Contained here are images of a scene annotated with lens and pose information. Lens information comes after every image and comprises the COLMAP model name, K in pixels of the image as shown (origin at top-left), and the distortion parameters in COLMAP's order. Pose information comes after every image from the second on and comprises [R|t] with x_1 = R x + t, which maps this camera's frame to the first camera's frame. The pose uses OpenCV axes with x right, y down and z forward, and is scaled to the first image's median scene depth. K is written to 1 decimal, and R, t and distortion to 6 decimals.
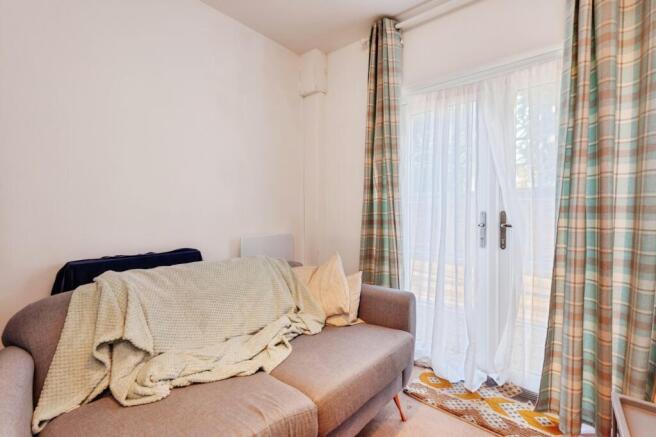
lens RADIAL K [[301.3, 0, 332.9], [0, 301.3, 216.5], [0, 0, 1]] dist [0.002891, -0.000323]
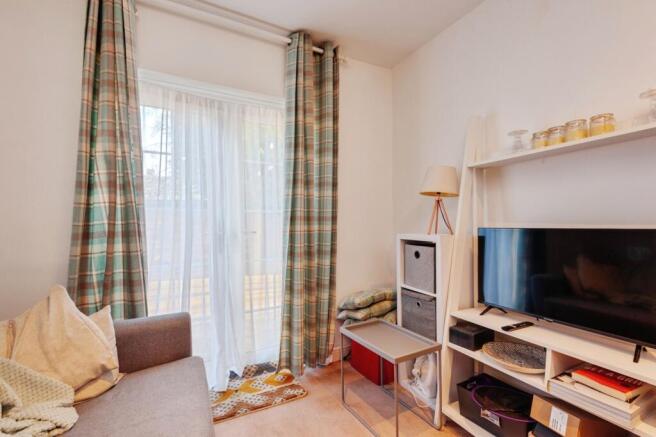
lens RADIAL K [[288.4, 0, 339.0], [0, 288.4, 216.8], [0, 0, 1]] dist [-0.000942, -0.000302]
pose [[0.354961, 0.013068, 0.934790, -0.373102], [0.018949, 0.999596, -0.021169, 0.000446], [-0.934689, 0.025227, 0.354570, 0.272587]]
